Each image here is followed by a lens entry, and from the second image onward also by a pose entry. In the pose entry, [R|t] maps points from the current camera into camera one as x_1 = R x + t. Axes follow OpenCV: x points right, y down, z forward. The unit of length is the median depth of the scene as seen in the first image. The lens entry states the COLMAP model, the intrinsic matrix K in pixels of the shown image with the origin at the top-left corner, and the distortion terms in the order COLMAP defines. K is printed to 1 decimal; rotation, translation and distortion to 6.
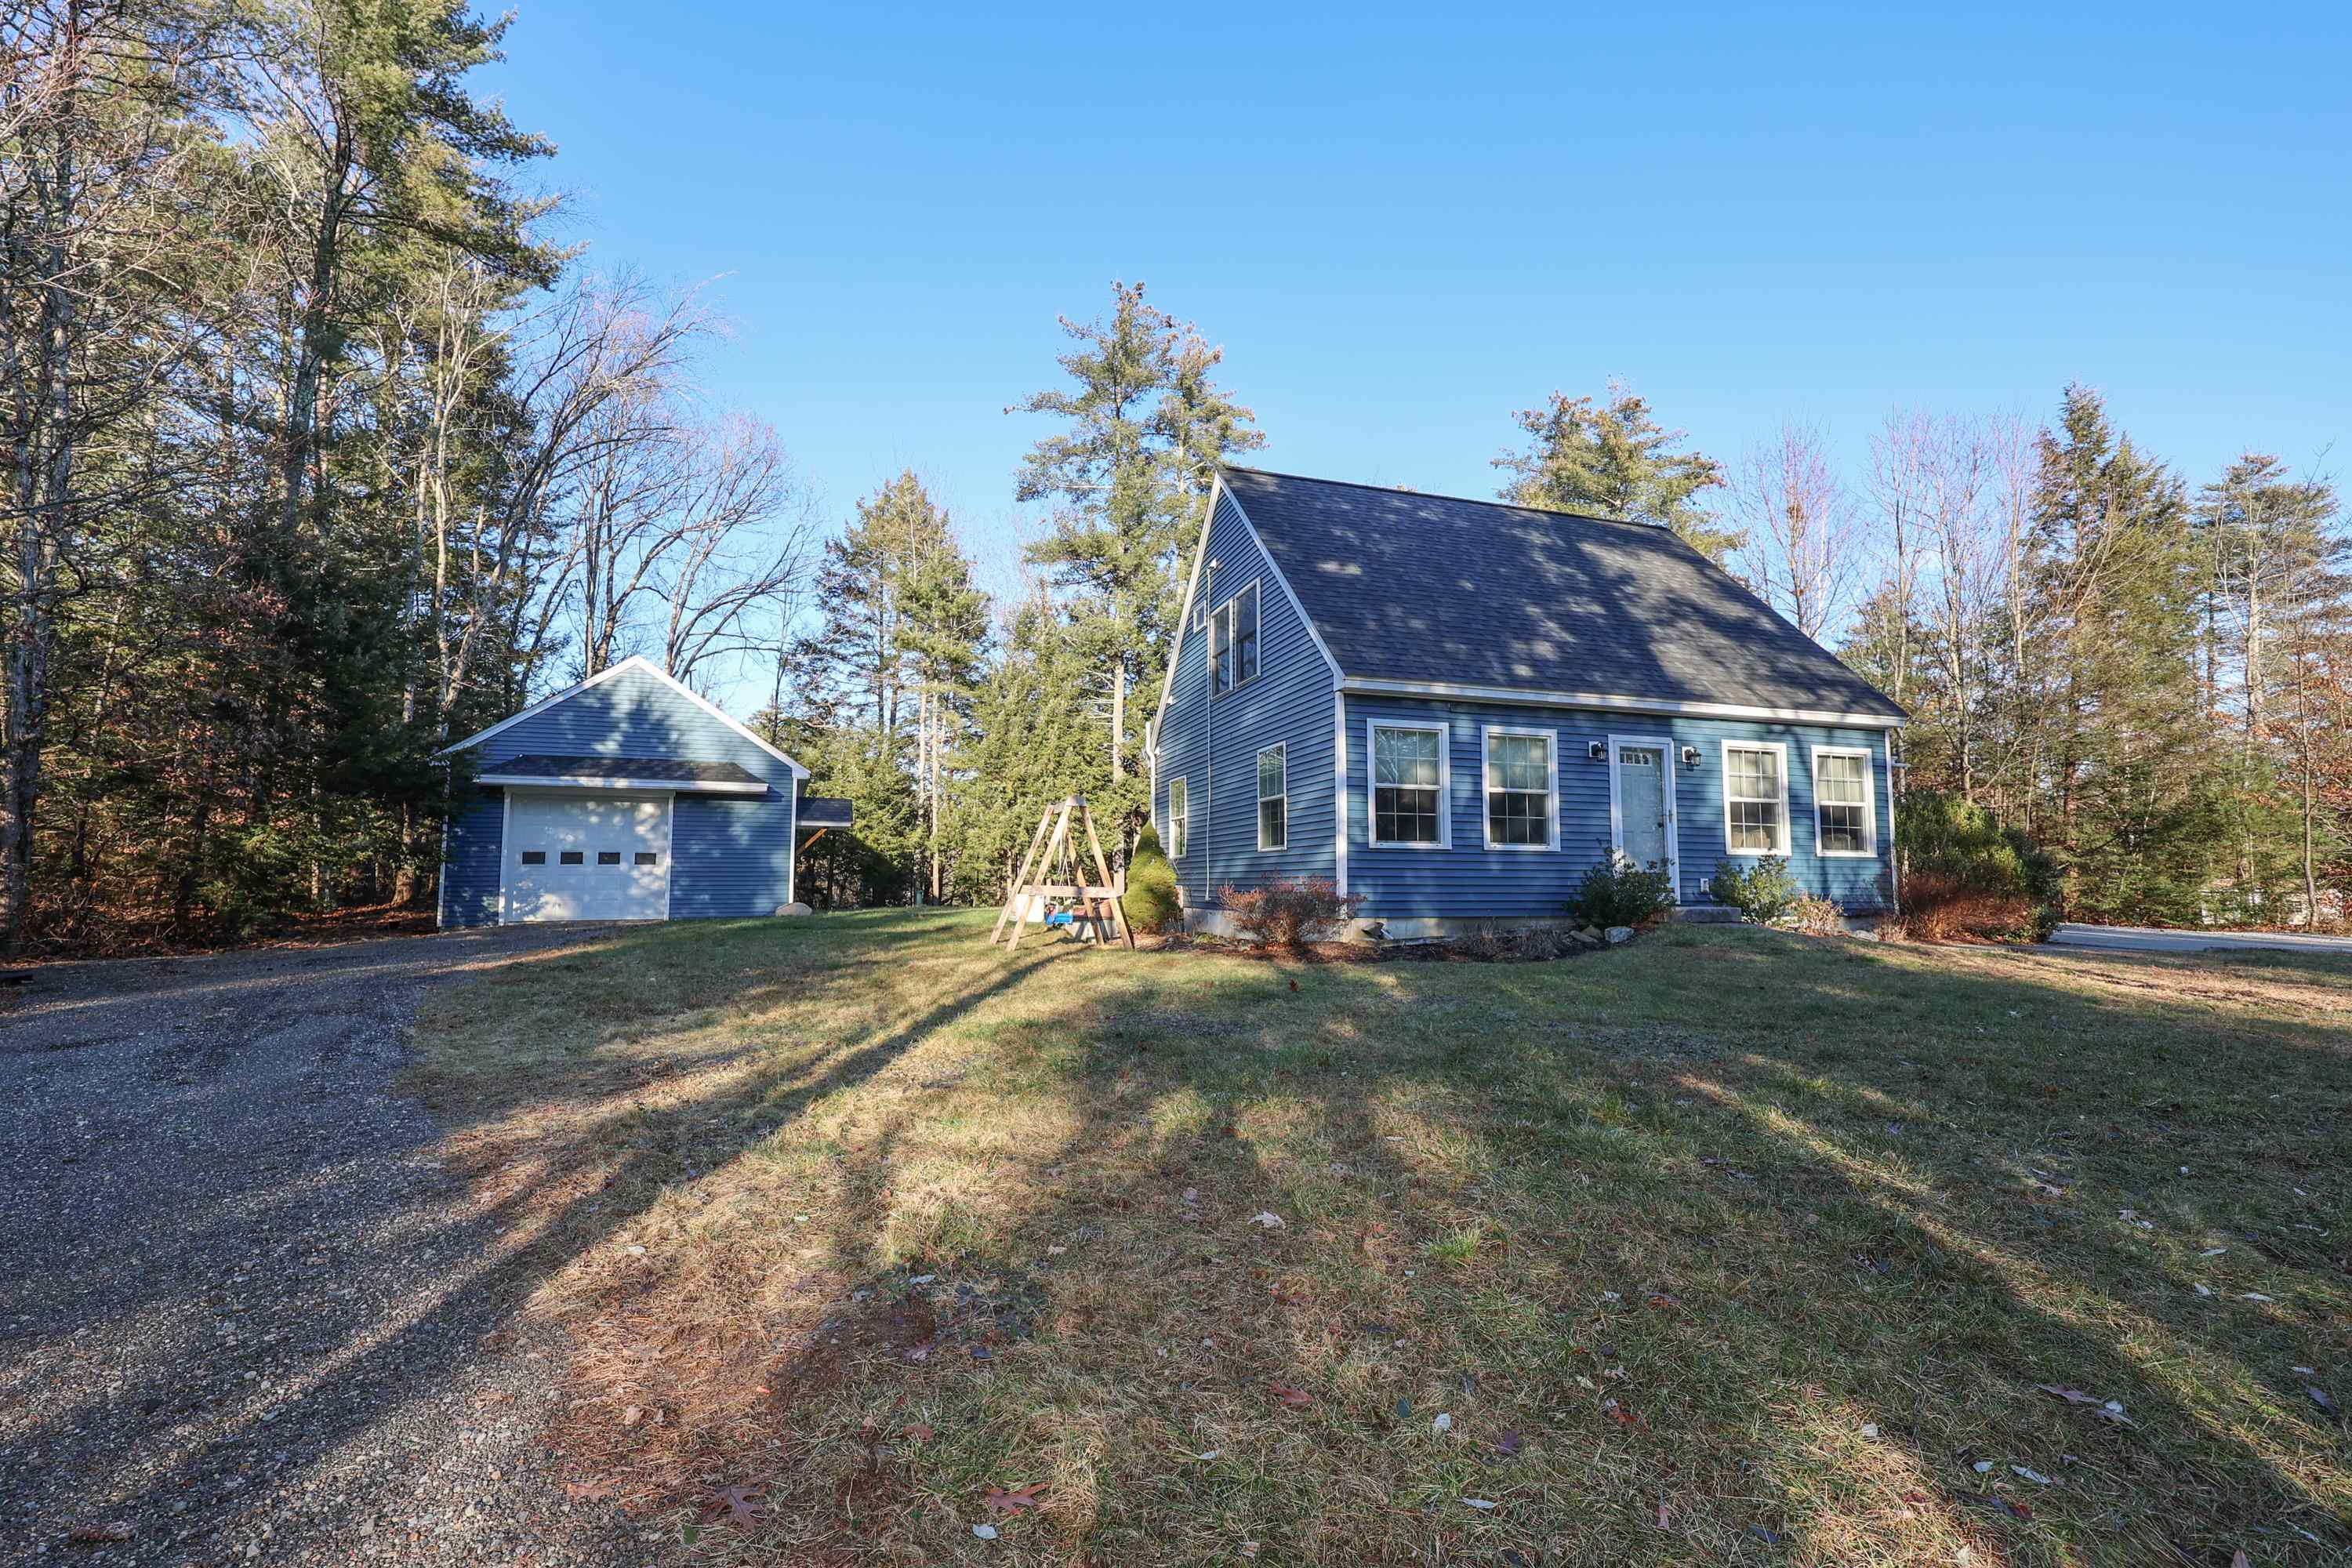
lens RADIAL K [[972.7, 0, 1105.2], [0, 972.7, 802.2], [0, 0, 1]] dist [-0.000145, -0.000085]
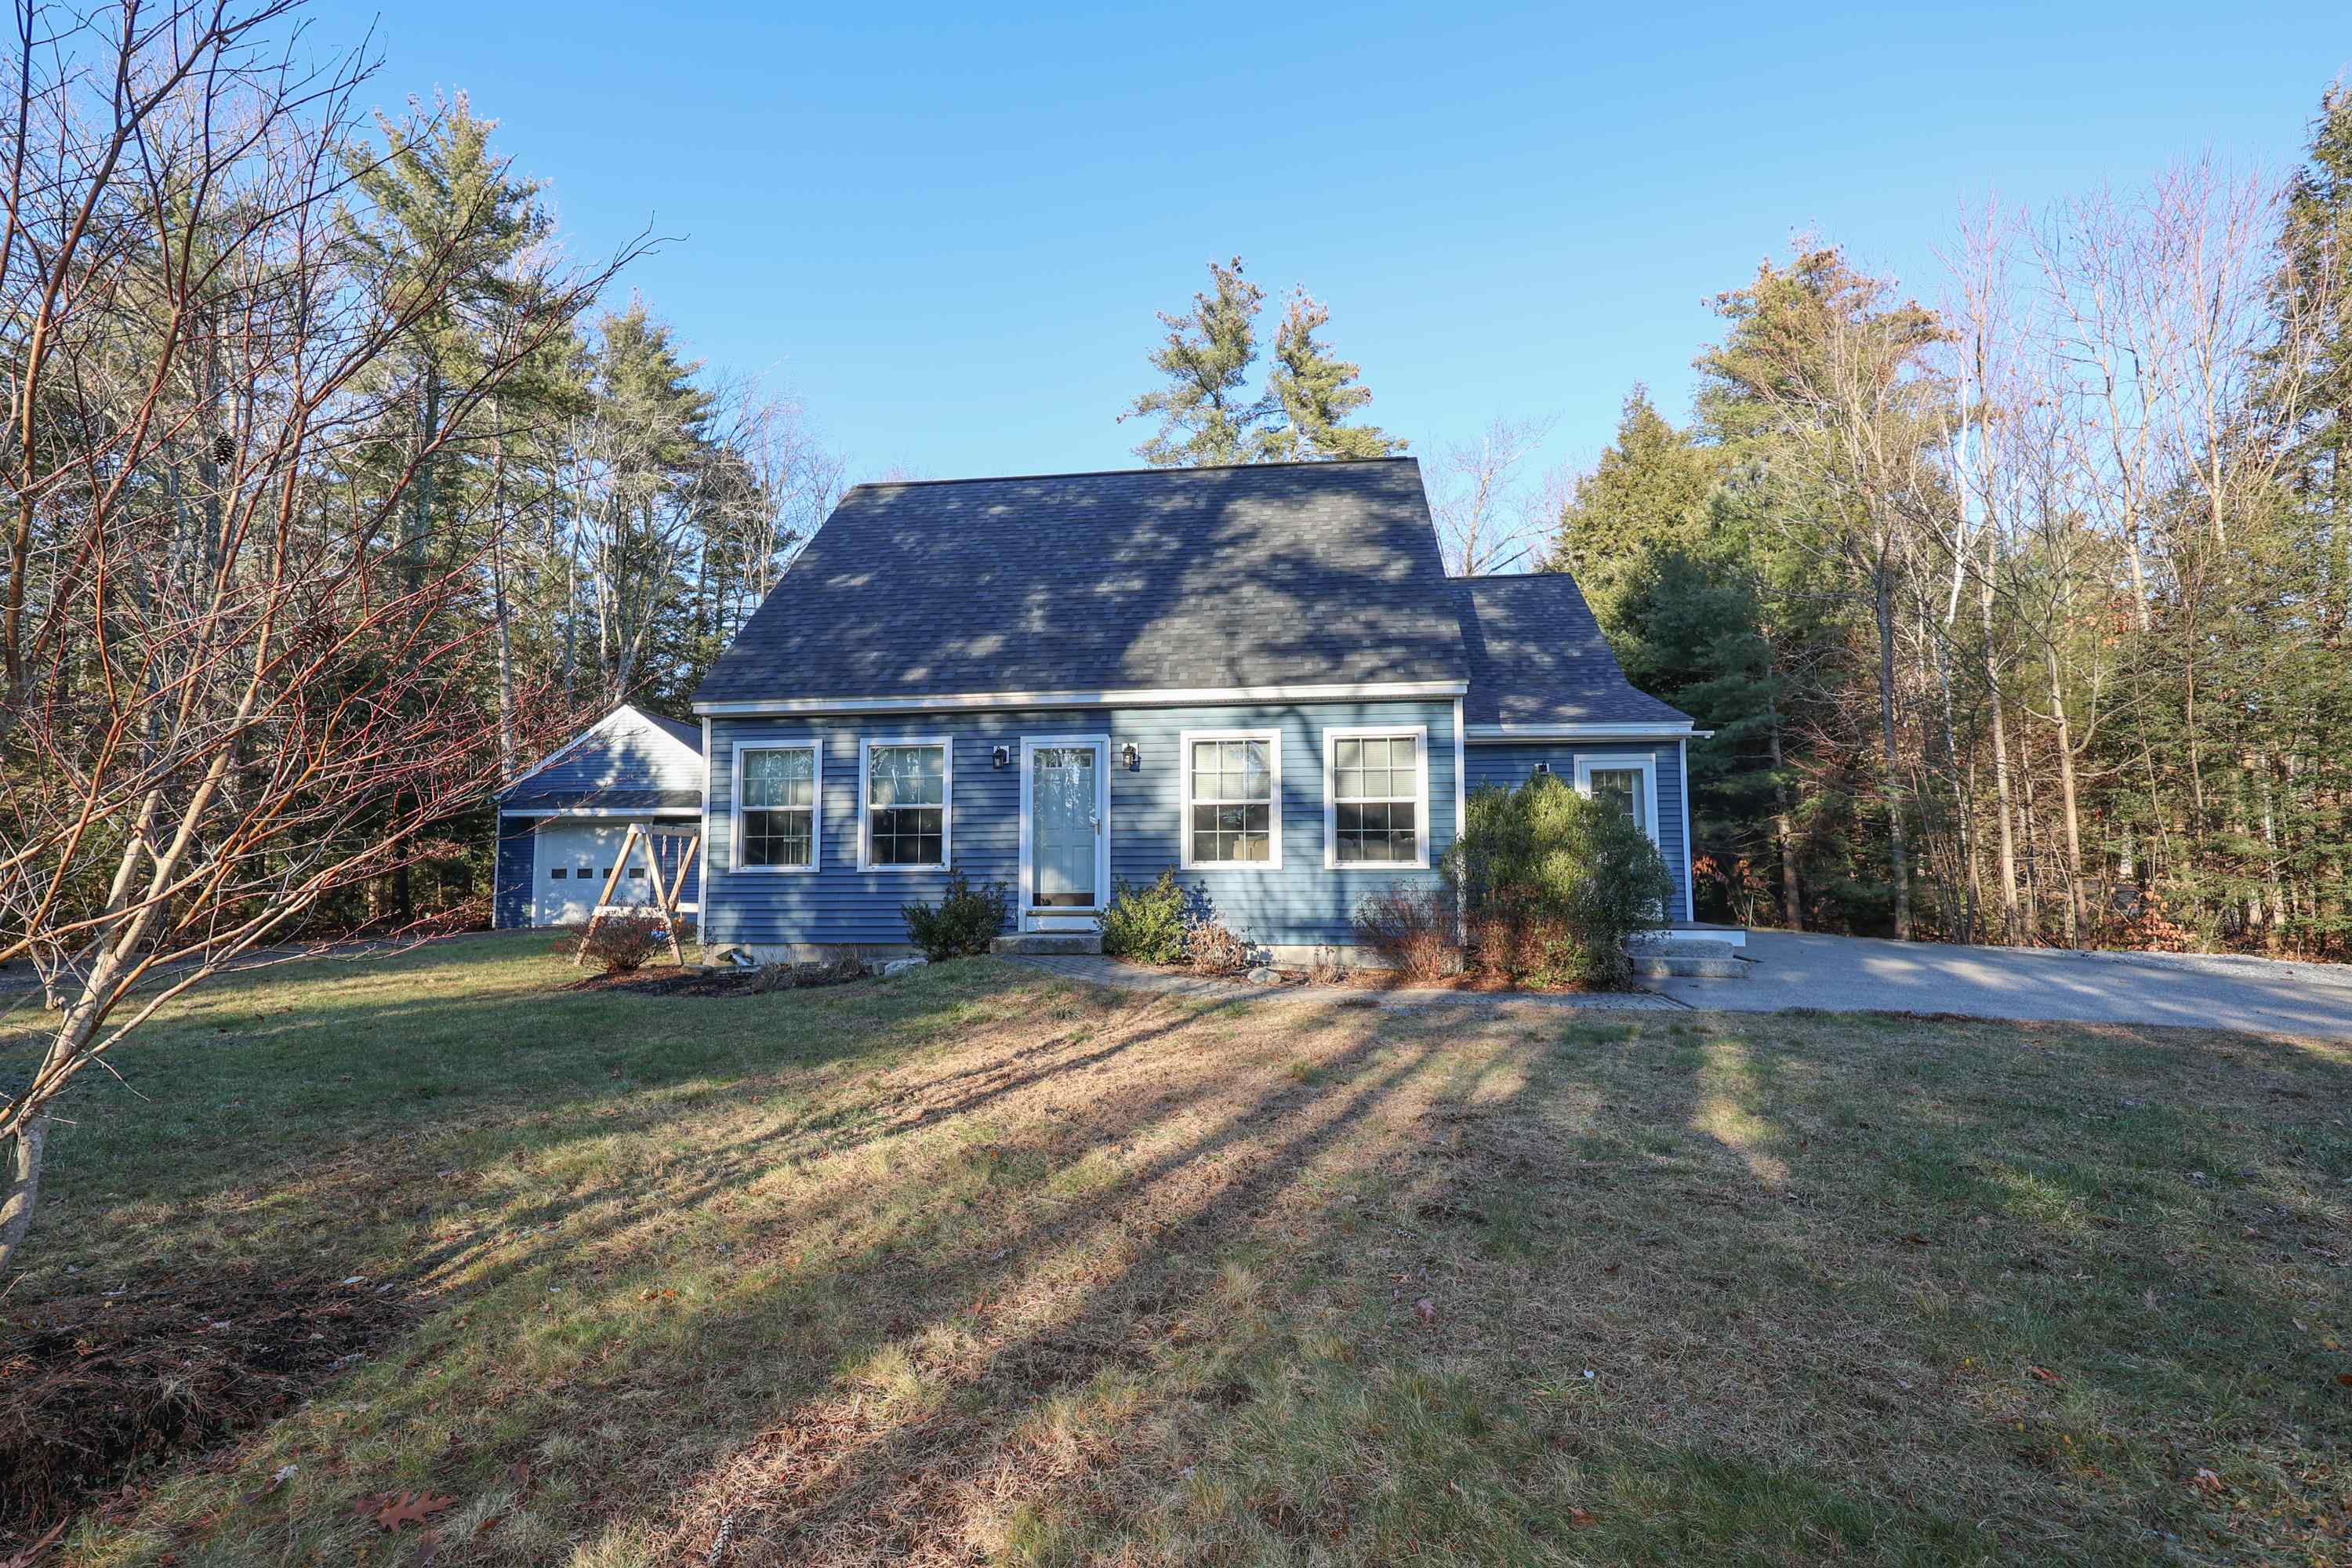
lens RADIAL K [[969.7, 0, 1171.1], [0, 969.7, 784.7], [0, 0, 1]] dist [-0.000539, -0.000217]
pose [[0.918491, -0.046783, -0.392665, 0.933537], [0.044912, 0.998893, -0.013955, -0.007046], [0.392884, -0.004818, 0.919576, 0.232982]]
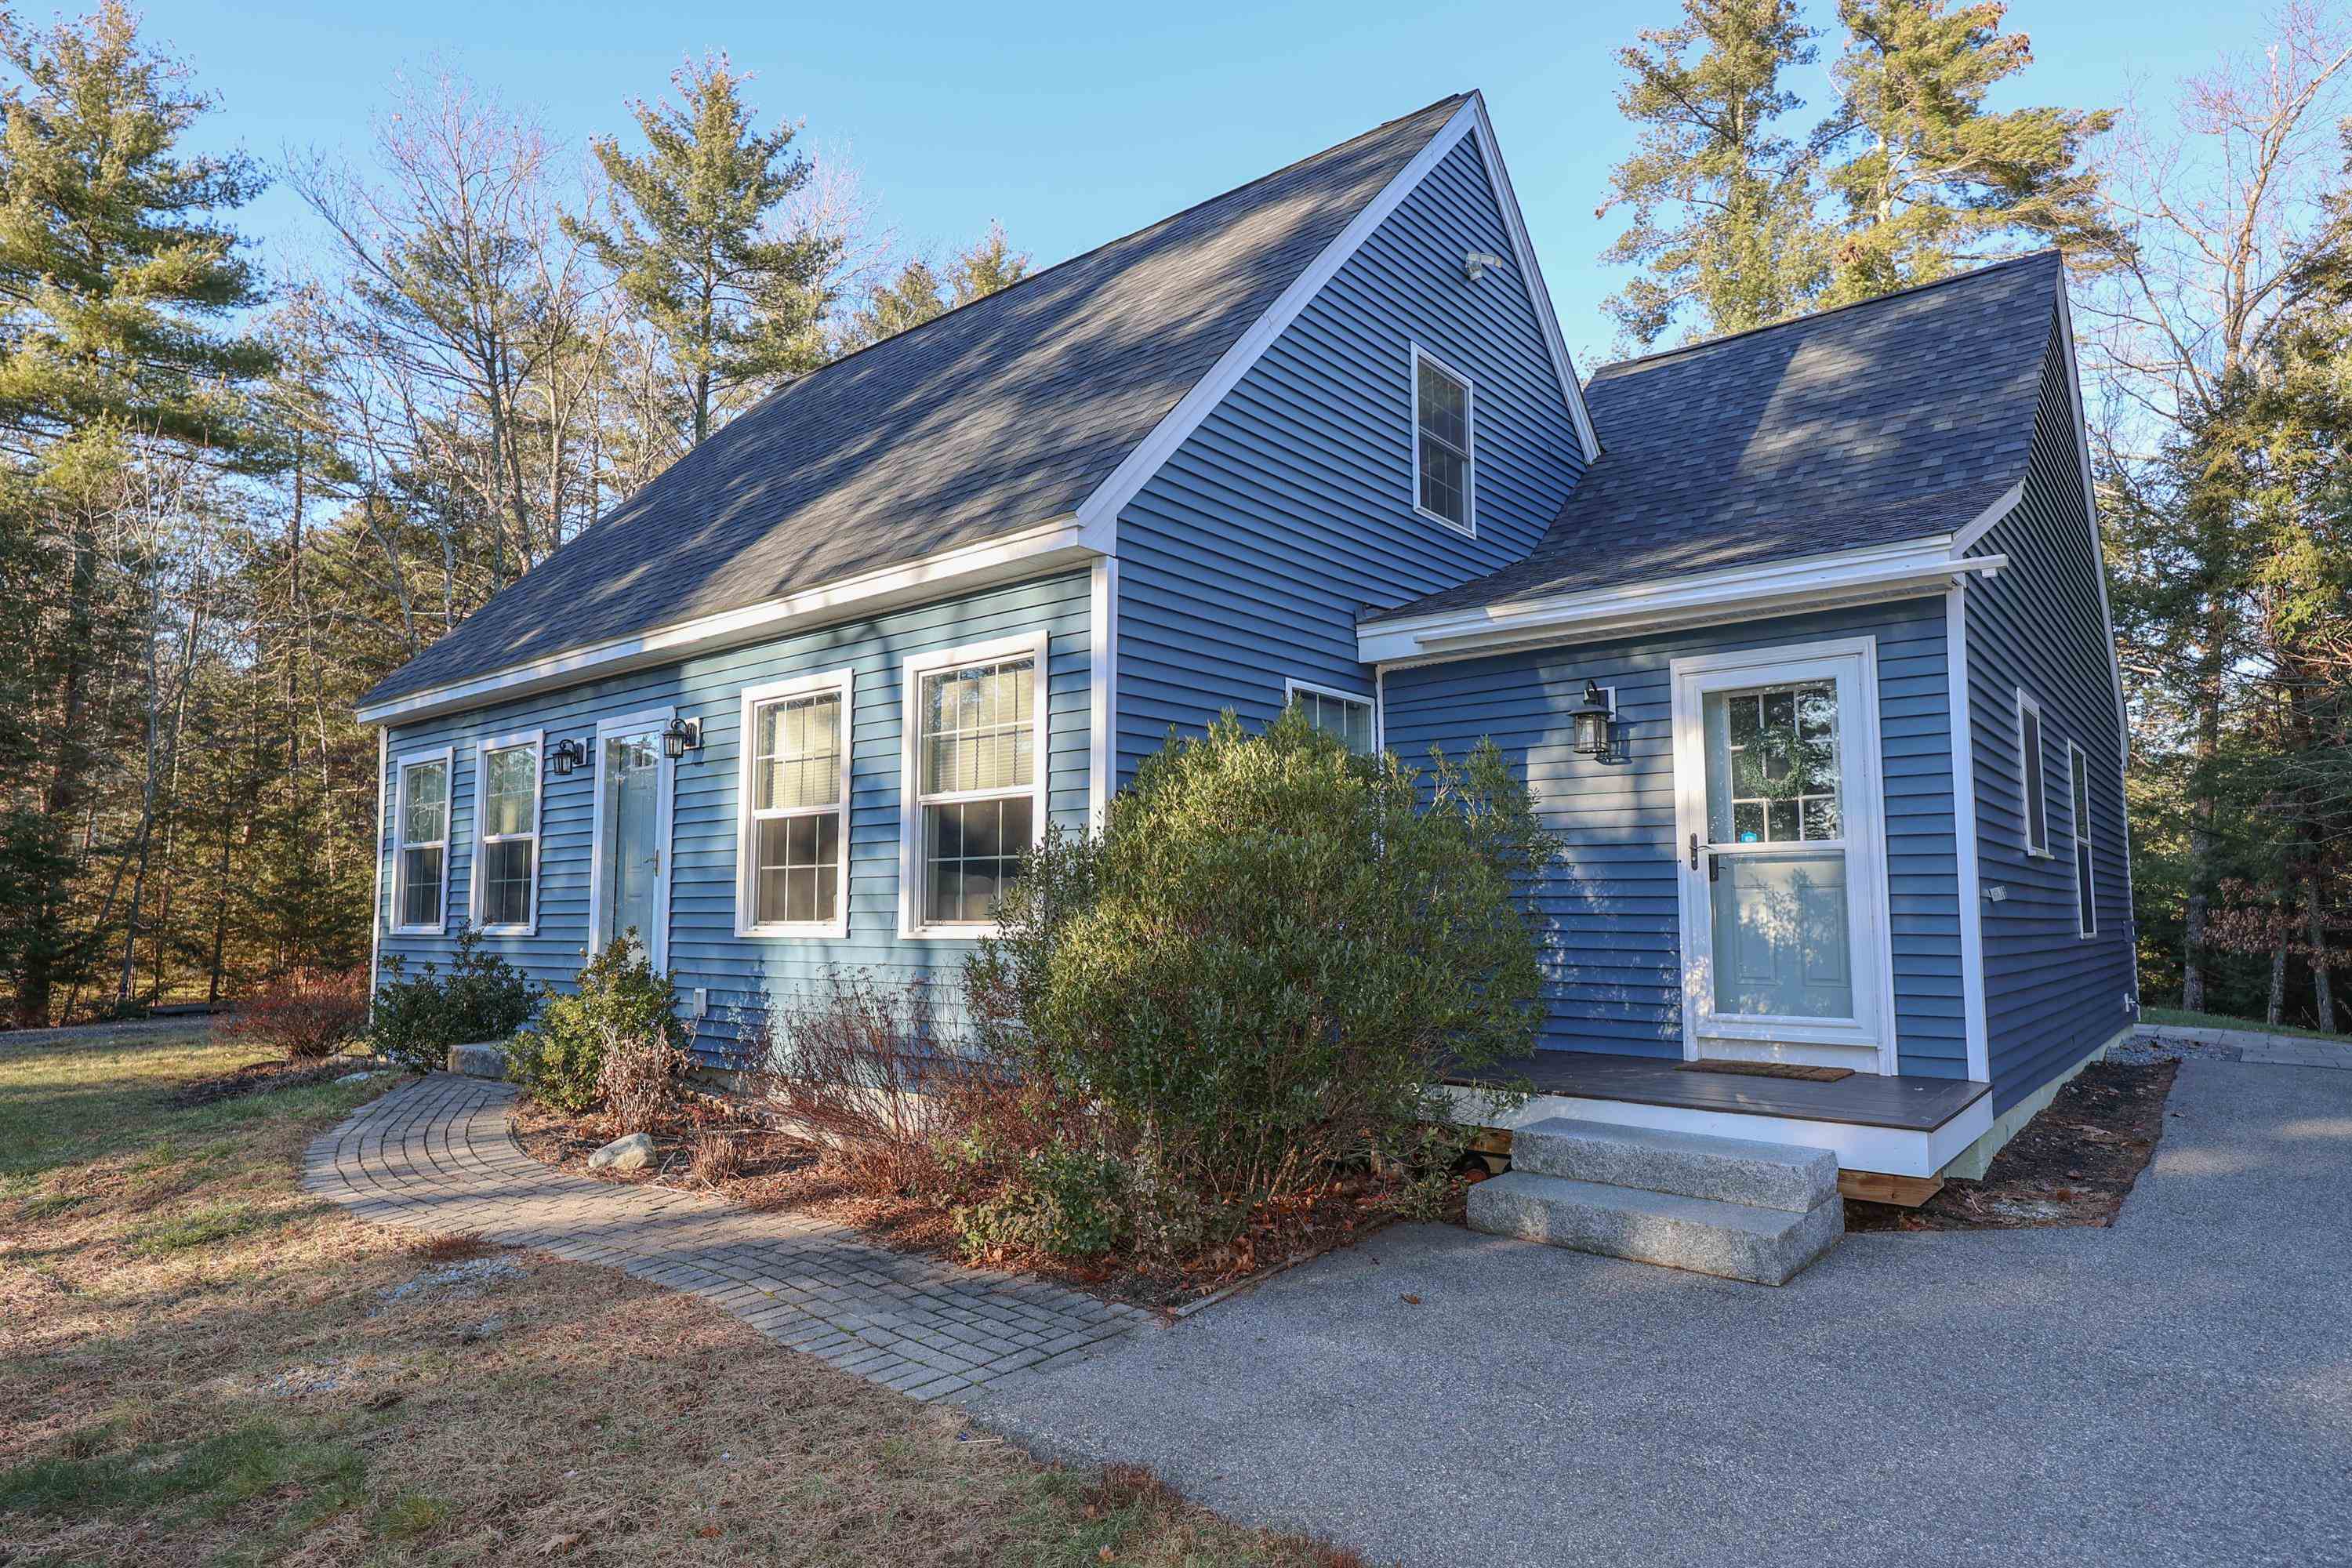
lens RADIAL K [[1317.5, 0, 1201.0], [0, 1317.5, 771.9], [0, 0, 1]] dist [0.000855, 0.063667]
pose [[0.577687, -0.102667, -0.809776, 1.243618], [0.076595, 0.994499, -0.071445, 0.036671], [0.812656, -0.020752, 0.582373, 0.797506]]
